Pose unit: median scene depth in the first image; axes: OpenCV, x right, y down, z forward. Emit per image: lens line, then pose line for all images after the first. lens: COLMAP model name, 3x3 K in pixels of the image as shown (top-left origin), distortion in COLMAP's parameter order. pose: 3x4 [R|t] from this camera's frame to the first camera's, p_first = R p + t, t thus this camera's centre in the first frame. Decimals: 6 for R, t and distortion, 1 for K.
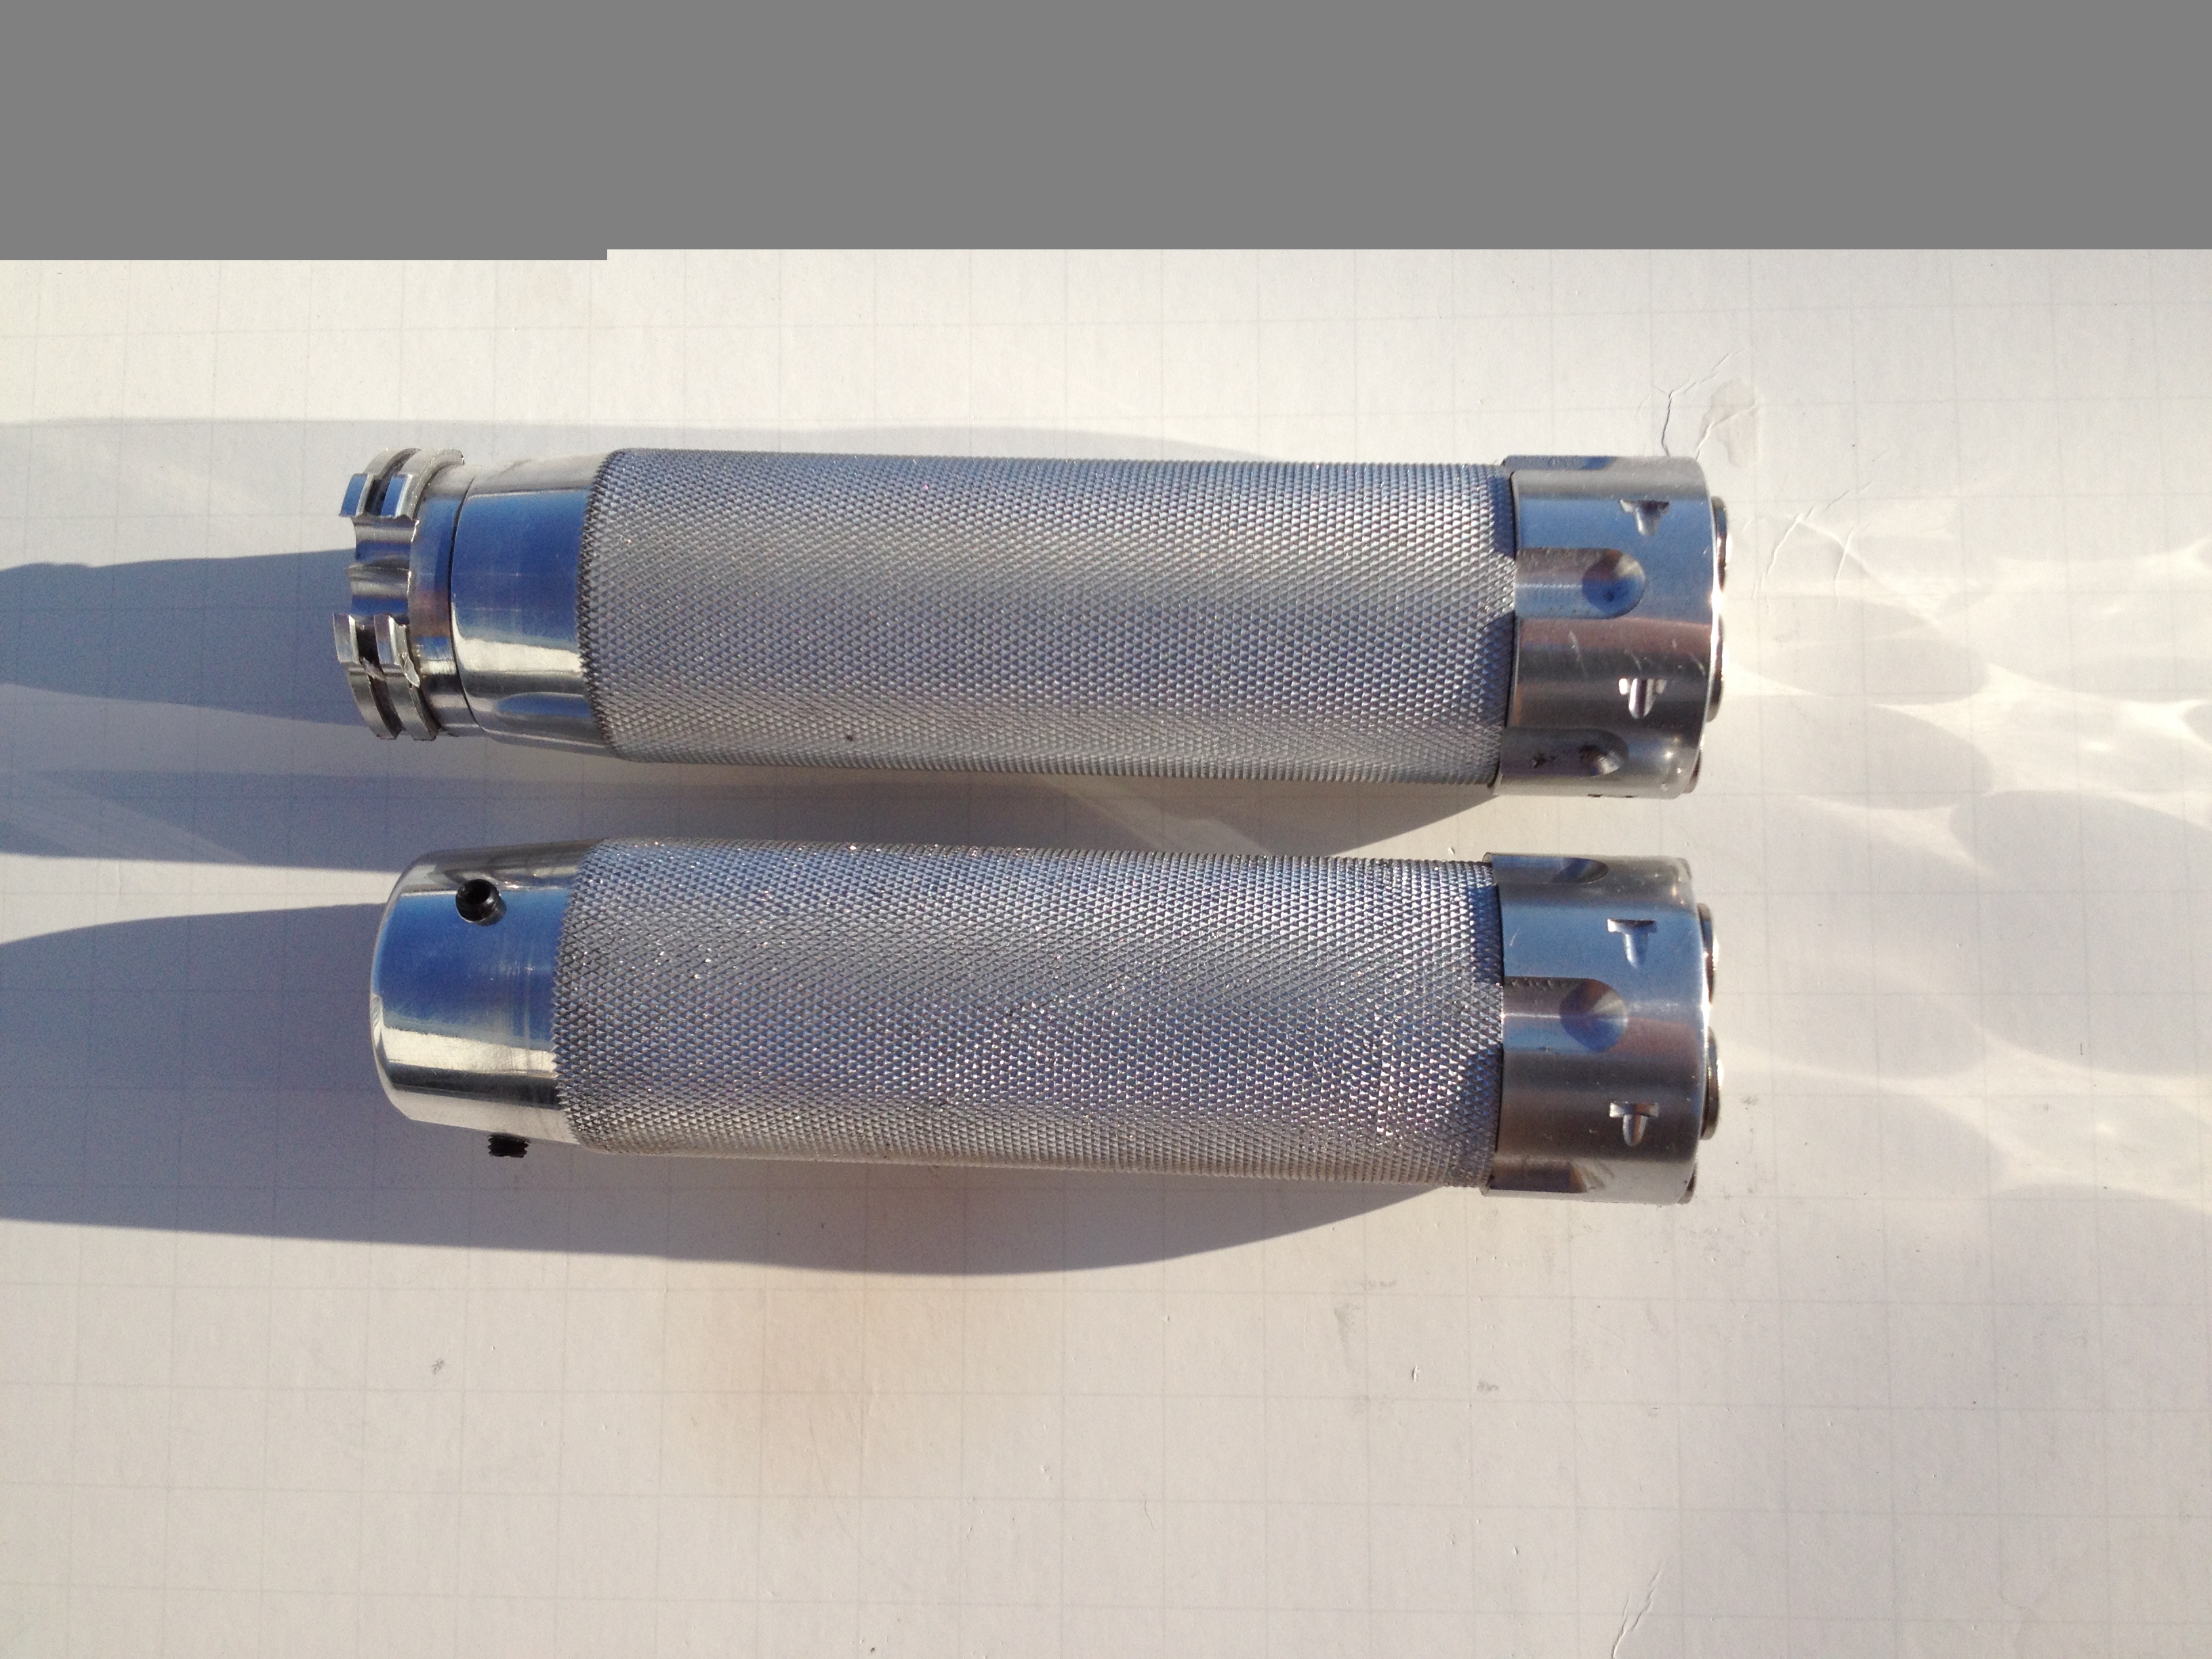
lens RADIAL K [[2051.7, 0, 1106.0], [0, 2051.7, 829.5], [0, 0, 1]] dist [0.129219, -0.193940]
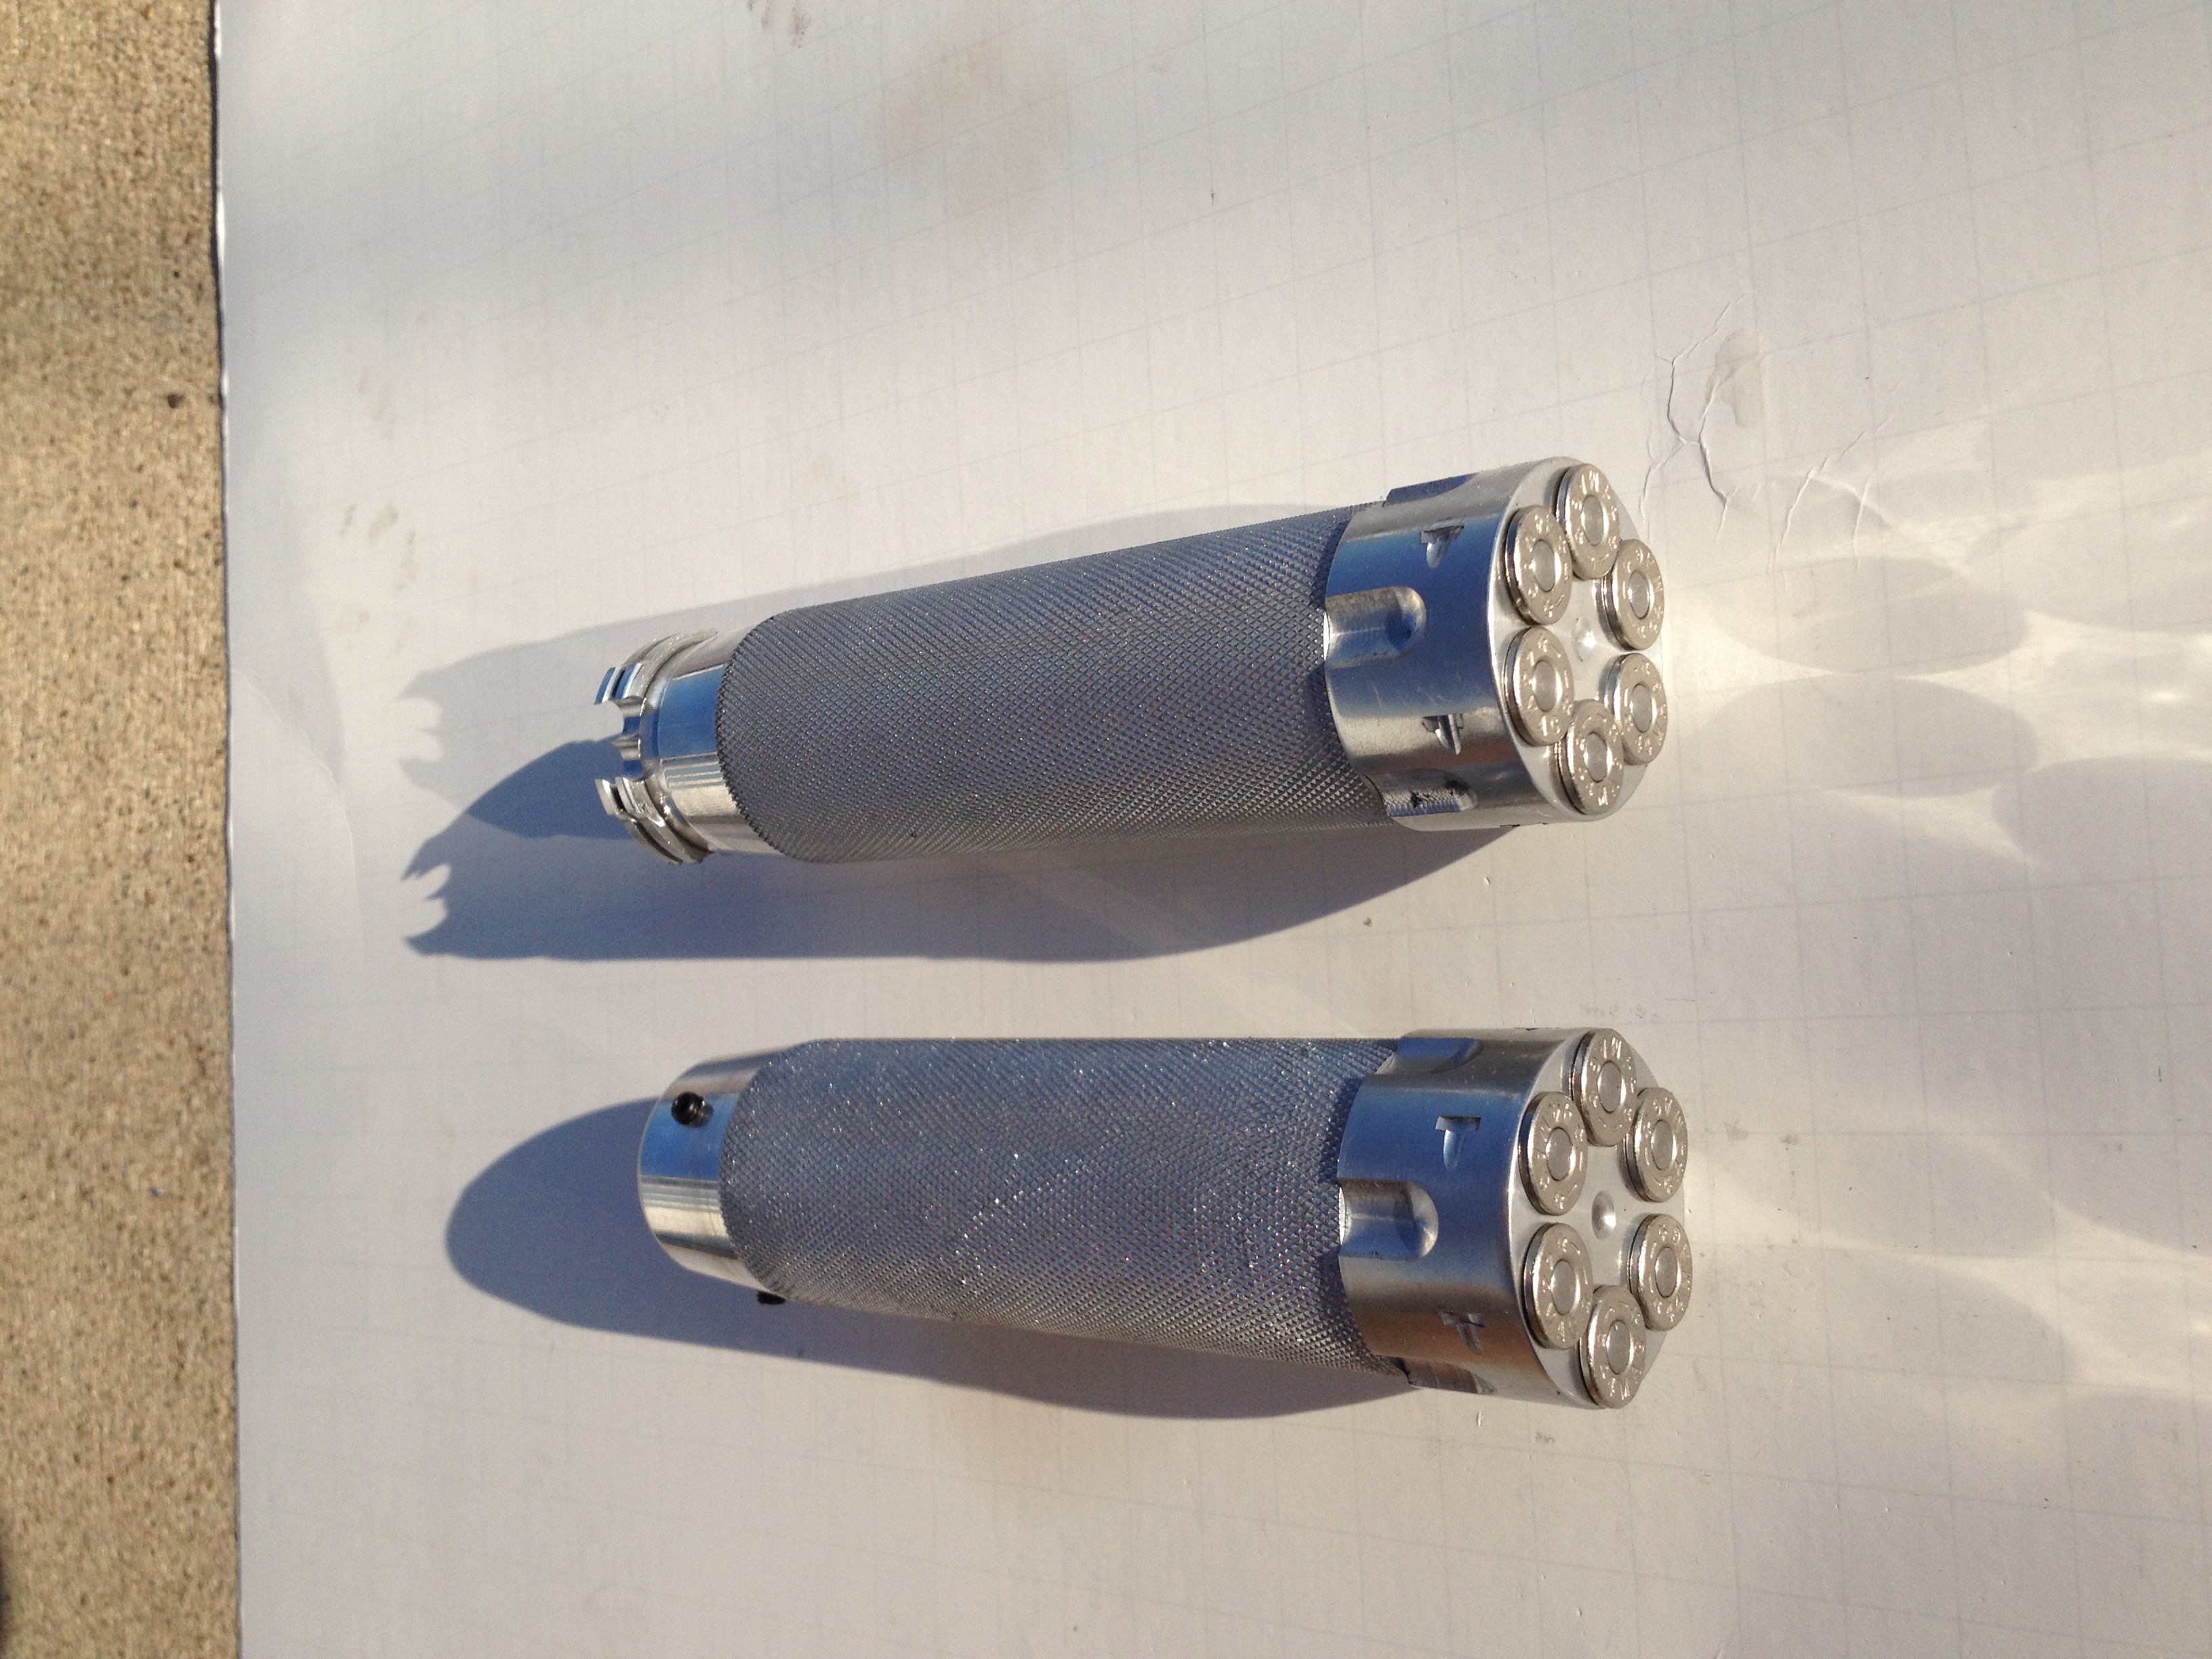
lens RADIAL K [[2051.7, 0, 1106.0], [0, 2051.7, 829.5], [0, 0, 1]] dist [0.129219, -0.193940]
pose [[0.815016, -0.092458, -0.572014, 0.589052], [0.103403, 0.994549, -0.013425, -0.019913], [0.570137, -0.048206, 0.820134, 0.106172]]
